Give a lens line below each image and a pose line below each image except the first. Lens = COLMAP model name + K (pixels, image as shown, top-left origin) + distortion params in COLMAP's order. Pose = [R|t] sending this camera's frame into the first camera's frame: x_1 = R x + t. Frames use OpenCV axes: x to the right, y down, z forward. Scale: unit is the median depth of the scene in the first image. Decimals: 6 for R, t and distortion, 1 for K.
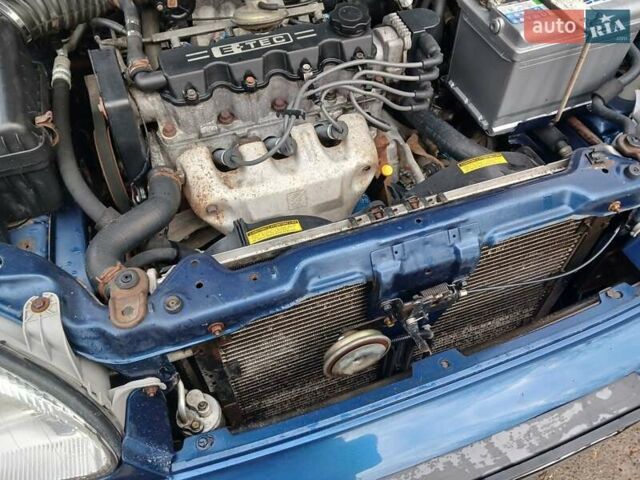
lens RADIAL K [[512.1, 0, 320.0], [0, 512.1, 240.0], [0, 0, 1]] dist [0.068758, -0.127431]
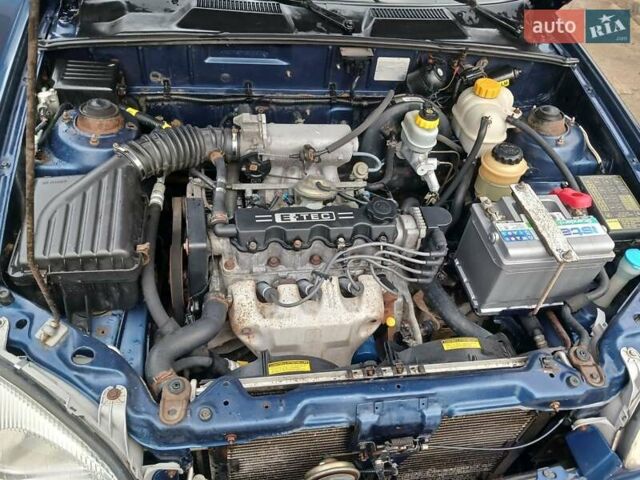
lens RADIAL K [[522.4, 0, 321.9], [0, 522.4, 243.3], [0, 0, 1]] dist [0.046587, -0.049360]
pose [[0.976778, 0.207832, -0.052057, -0.004548], [-0.212851, 0.969054, -0.125018, -0.153516], [0.024464, 0.133195, 0.990788, -0.322710]]
